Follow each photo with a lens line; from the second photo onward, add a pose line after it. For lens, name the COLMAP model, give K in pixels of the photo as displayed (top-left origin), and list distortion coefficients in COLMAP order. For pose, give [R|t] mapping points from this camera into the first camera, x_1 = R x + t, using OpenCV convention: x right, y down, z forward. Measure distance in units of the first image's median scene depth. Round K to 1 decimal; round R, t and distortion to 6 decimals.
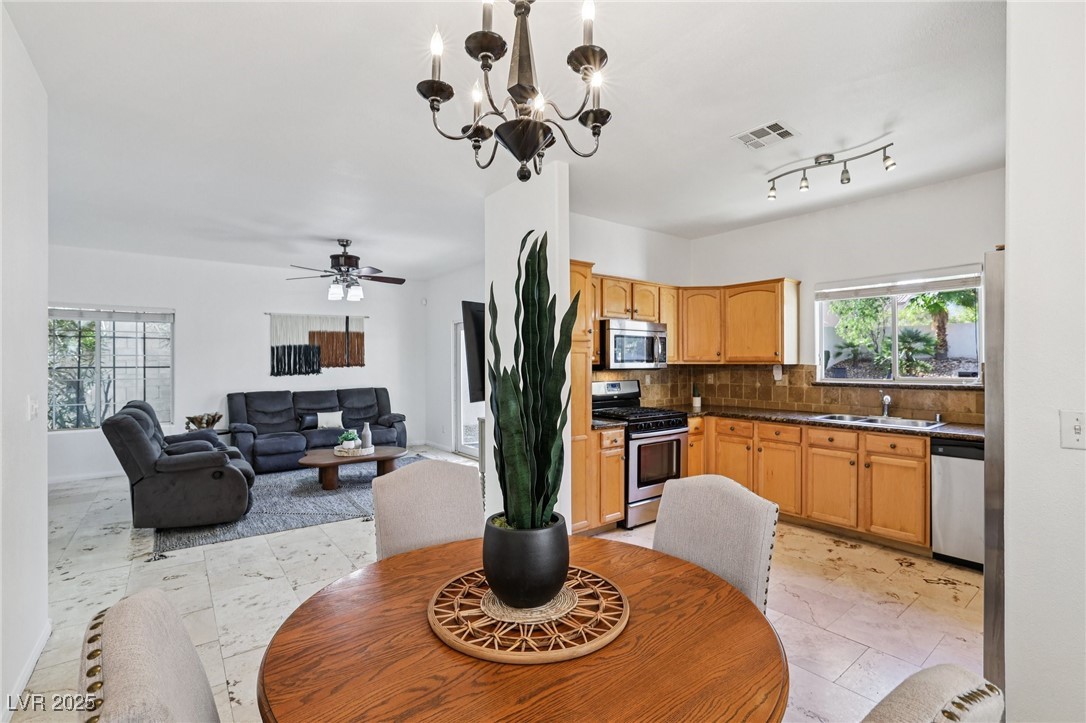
lens RADIAL K [[498.5, 0, 562.0], [0, 498.5, 364.6], [0, 0, 1]] dist [-0.029665, 0.015908]
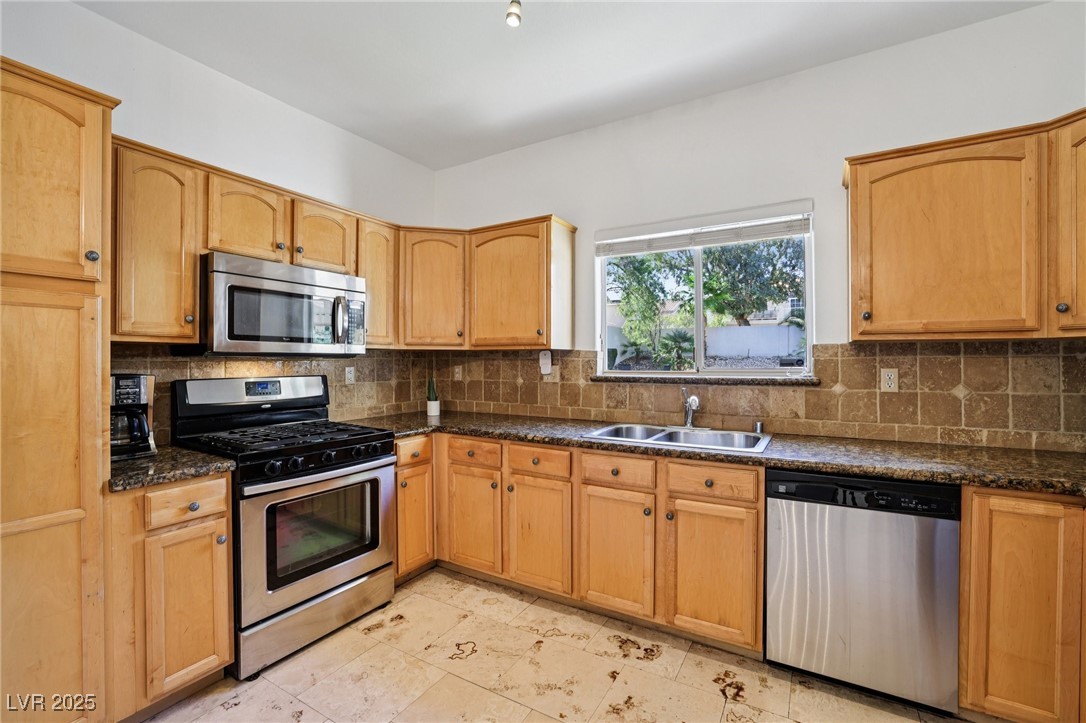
lens RADIAL K [[464.3, 0, 564.7], [0, 464.3, 363.2], [0, 0, 1]] dist [-0.026053, 0.000442]
pose [[0.927732, 0.001400, 0.373245, 0.261527], [-0.001742, 0.999998, 0.000580, 0.019306], [-0.373244, -0.001188, 0.927733, 0.473928]]
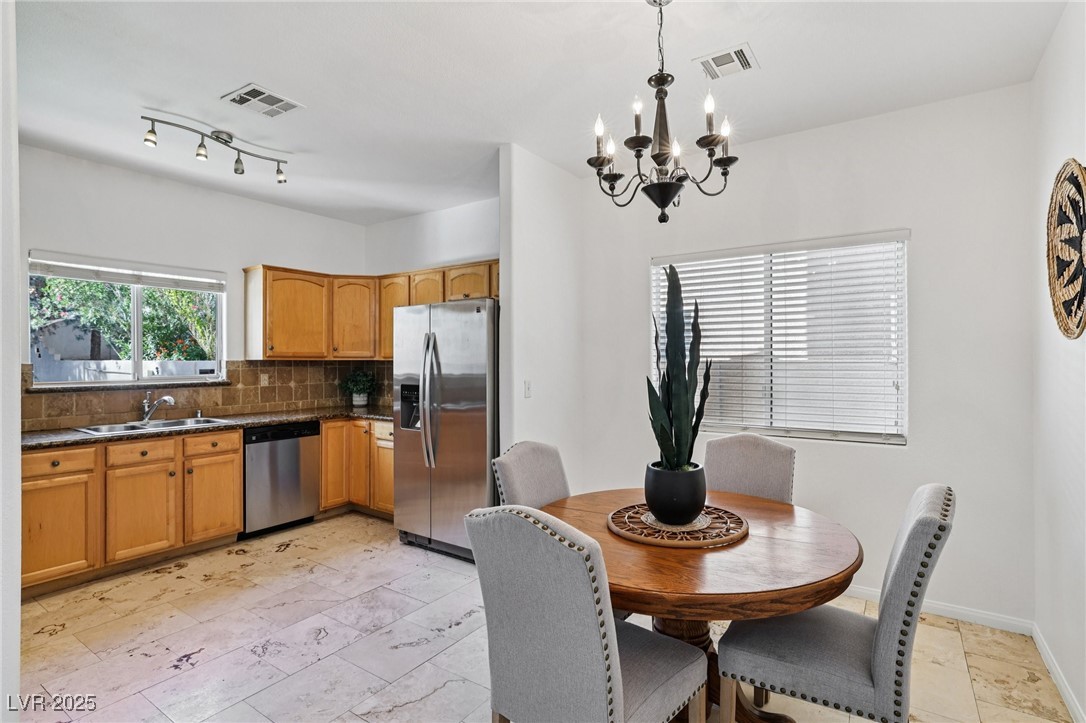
lens RADIAL K [[530.5, 0, 524.5], [0, 530.5, 362.8], [0, 0, 1]] dist [0.000218, 0.000005]
pose [[-0.269148, 0.000400, 0.963099, -0.452999], [0.006590, 0.999977, 0.001426, 0.003062], [-0.963076, 0.006730, -0.269145, 0.587844]]
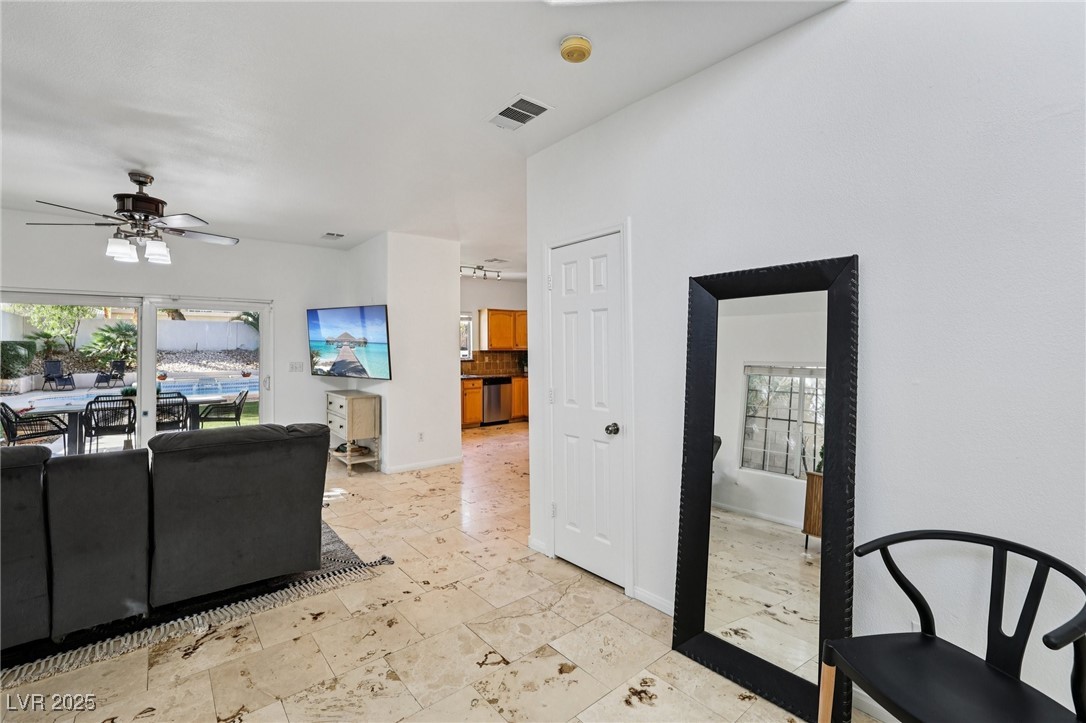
lens RADIAL K [[465.0, 0, 543.5], [0, 465.0, 356.6], [0, 0, 1]] dist [-0.026645, 0.009547]
pose [[-0.026083, -0.012435, 0.999582, -1.432885], [0.012381, 0.999842, 0.012762, -0.000189], [-0.999583, 0.012709, -0.025925, 0.606397]]
